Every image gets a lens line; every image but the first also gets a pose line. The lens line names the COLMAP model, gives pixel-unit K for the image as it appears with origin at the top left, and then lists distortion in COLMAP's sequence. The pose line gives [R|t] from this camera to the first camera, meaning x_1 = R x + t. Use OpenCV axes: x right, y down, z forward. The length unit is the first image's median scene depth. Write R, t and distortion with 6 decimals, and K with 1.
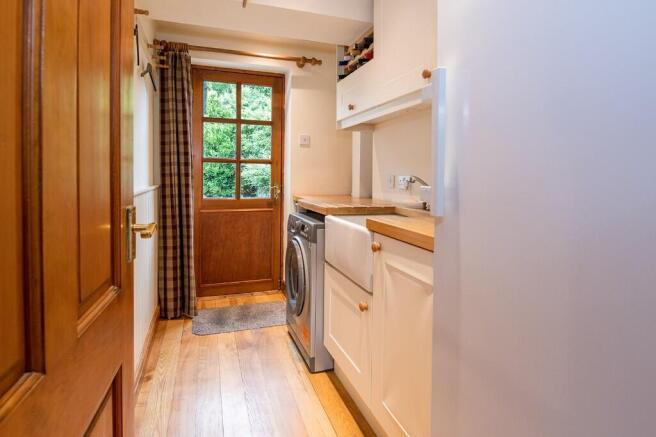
lens RADIAL K [[348.6, 0, 338.7], [0, 348.6, 198.5], [0, 0, 1]] dist [-0.002297, 0.000047]
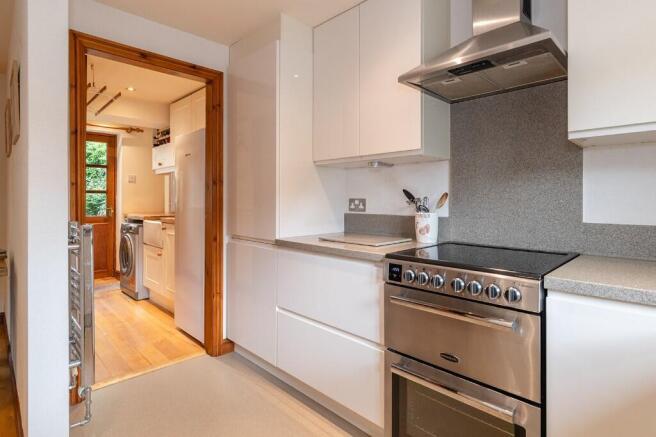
lens RADIAL K [[348.6, 0, 338.7], [0, 348.6, 198.5], [0, 0, 1]] dist [-0.002297, 0.000047]
pose [[0.907583, -0.012858, 0.419675, 0.096609], [0.040947, 0.997477, -0.057993, 0.057626], [-0.417871, 0.069818, 0.905820, -0.879578]]
